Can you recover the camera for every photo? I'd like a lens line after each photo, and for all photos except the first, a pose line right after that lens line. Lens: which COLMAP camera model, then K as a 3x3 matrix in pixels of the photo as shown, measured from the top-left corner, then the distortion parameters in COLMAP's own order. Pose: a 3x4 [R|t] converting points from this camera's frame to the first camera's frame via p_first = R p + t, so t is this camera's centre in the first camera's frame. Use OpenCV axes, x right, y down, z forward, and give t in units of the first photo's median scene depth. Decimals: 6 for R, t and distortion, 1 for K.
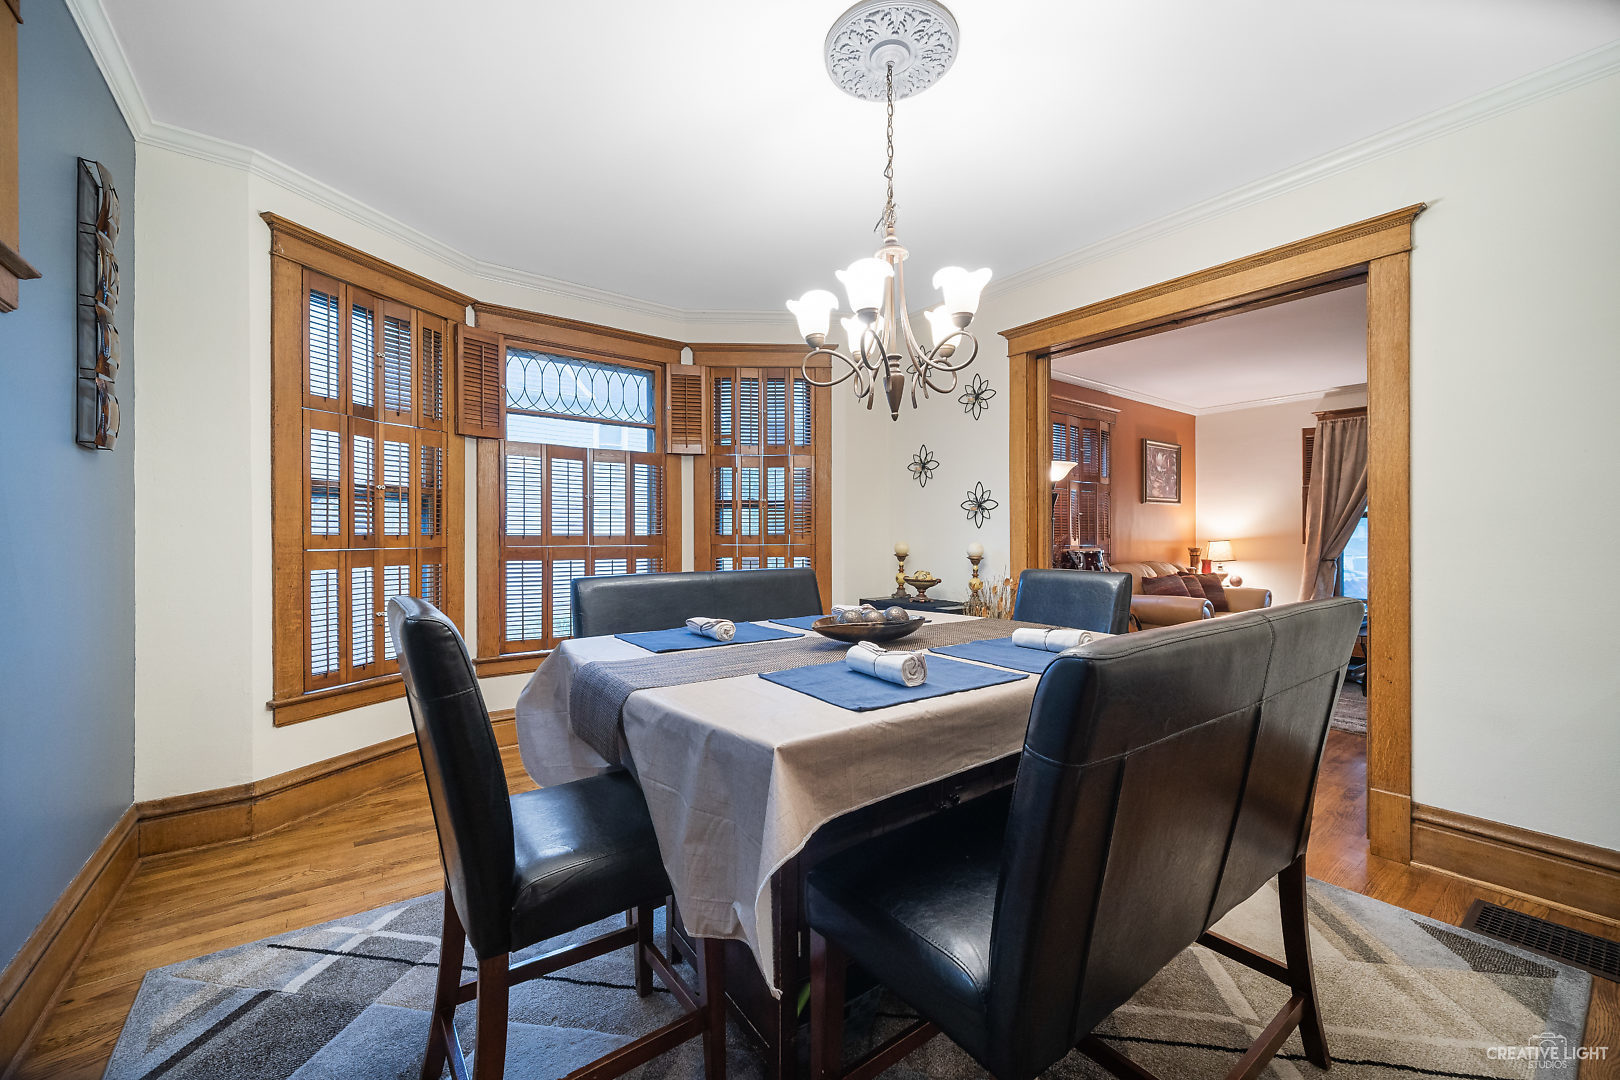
lens RADIAL K [[642.6, 0, 813.1], [0, 642.6, 534.0], [0, 0, 1]] dist [0.000521, 0.000038]
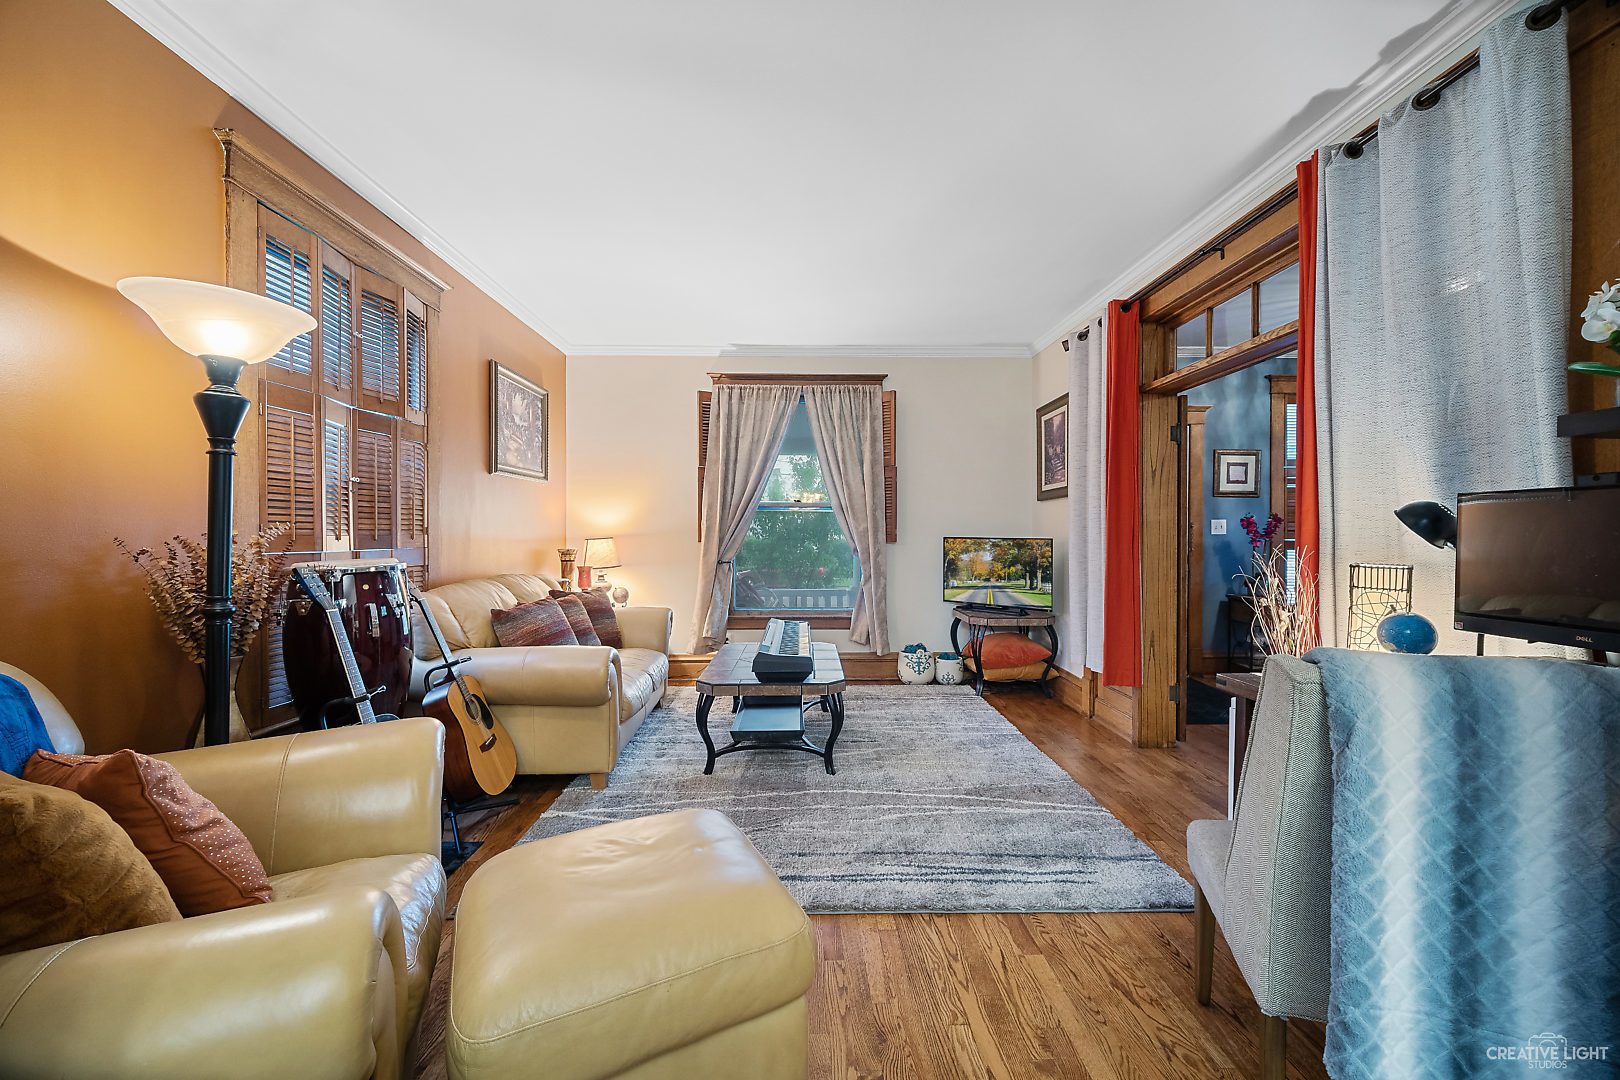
lens RADIAL K [[642.6, 0, 813.1], [0, 642.6, 534.0], [0, 0, 1]] dist [0.000521, 0.000038]
pose [[0.580762, 0.000514, 0.814073, 0.222521], [-0.004497, 0.999987, 0.002576, 0.003421], [-0.814061, -0.005157, 0.580757, 0.451161]]
